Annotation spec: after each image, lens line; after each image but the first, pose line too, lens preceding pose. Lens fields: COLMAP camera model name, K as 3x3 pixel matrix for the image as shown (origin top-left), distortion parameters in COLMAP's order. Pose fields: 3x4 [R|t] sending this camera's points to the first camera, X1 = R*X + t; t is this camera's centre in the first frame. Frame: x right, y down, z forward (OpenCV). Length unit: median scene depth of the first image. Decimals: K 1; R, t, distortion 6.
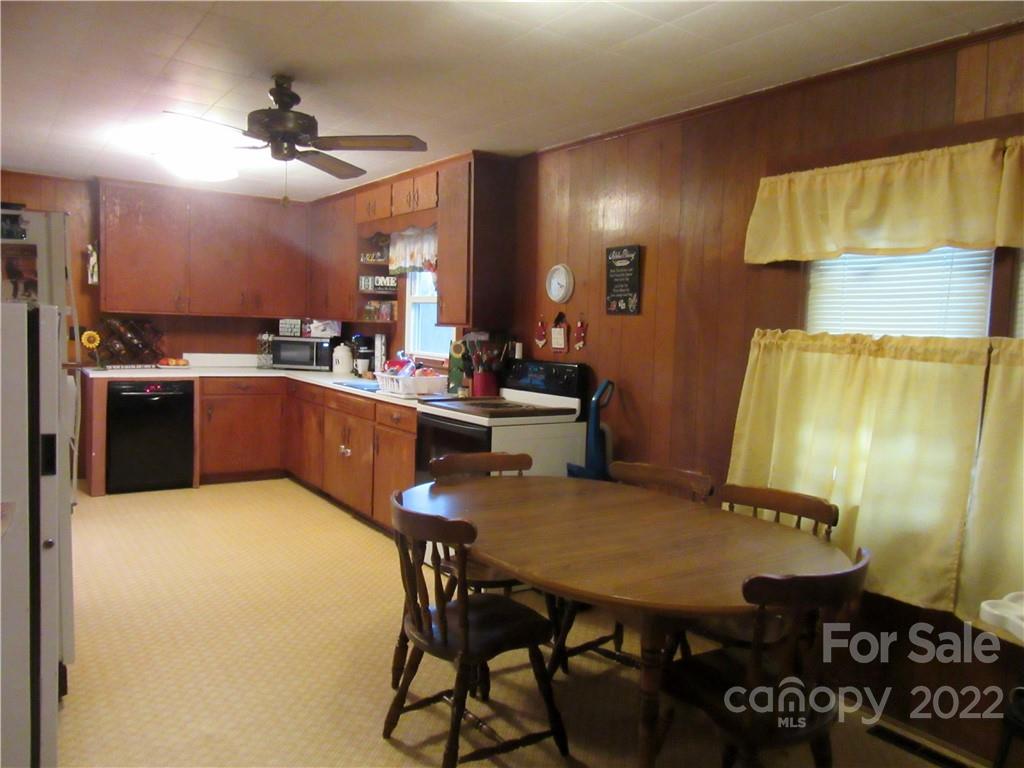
lens RADIAL K [[765.5, 0, 510.5], [0, 765.5, 380.6], [0, 0, 1]] dist [-0.008875, 0.001023]
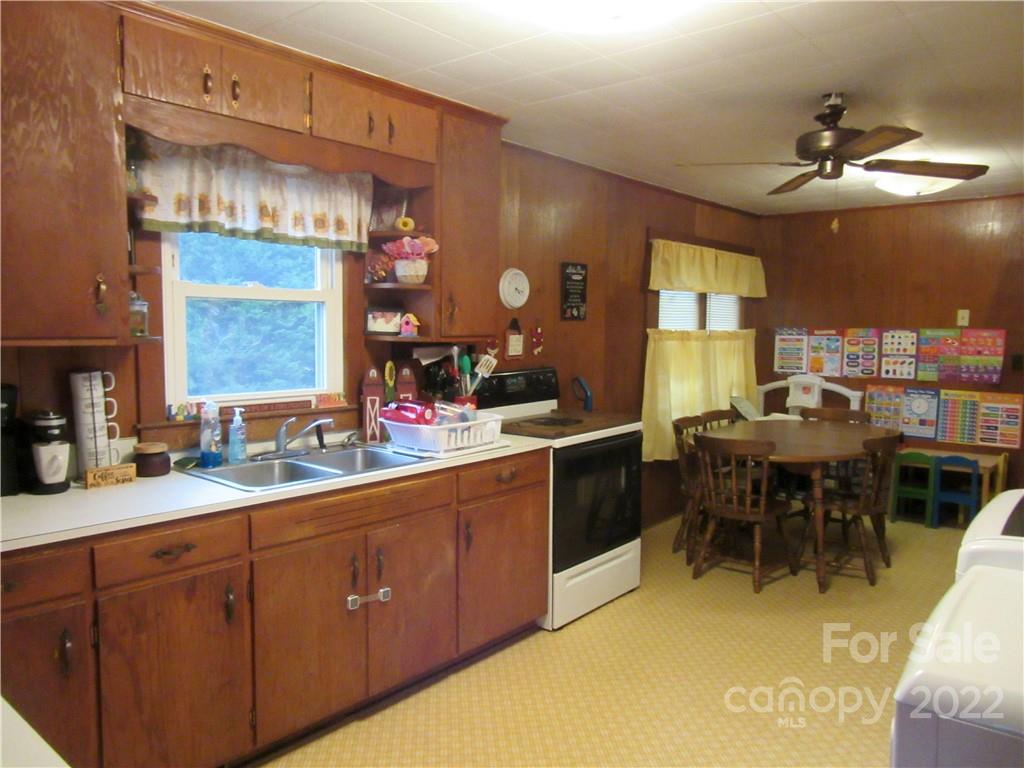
lens RADIAL K [[765.5, 0, 512.5], [0, 765.5, 384.0], [0, 0, 1]] dist [-0.008875, 0.001023]
pose [[-0.267806, -0.112439, 0.956890, -0.875039], [0.057685, 0.989514, 0.132417, -0.136053], [-0.961744, 0.090660, -0.258512, 1.263116]]
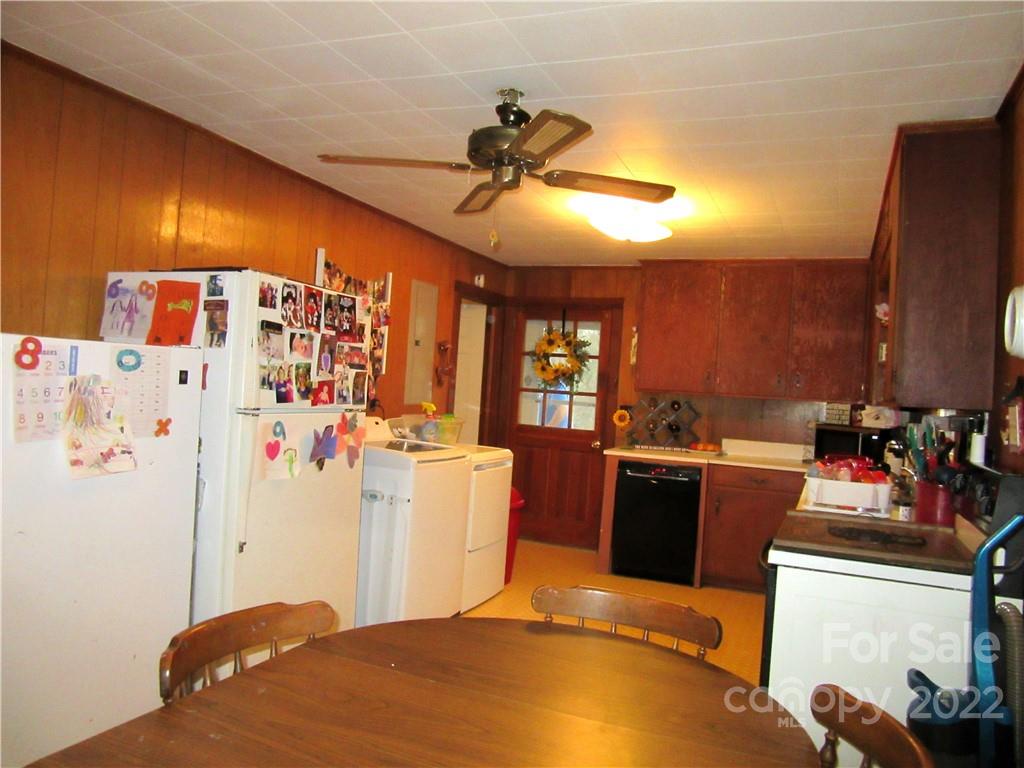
lens RADIAL K [[765.5, 0, 510.8], [0, 765.5, 386.7], [0, 0, 1]] dist [-0.008875, 0.001023]
pose [[0.535476, -0.007752, -0.844515, 0.308858], [-0.101547, 0.992112, -0.073494, -0.006973], [0.838423, 0.125113, 0.530465, 0.440146]]
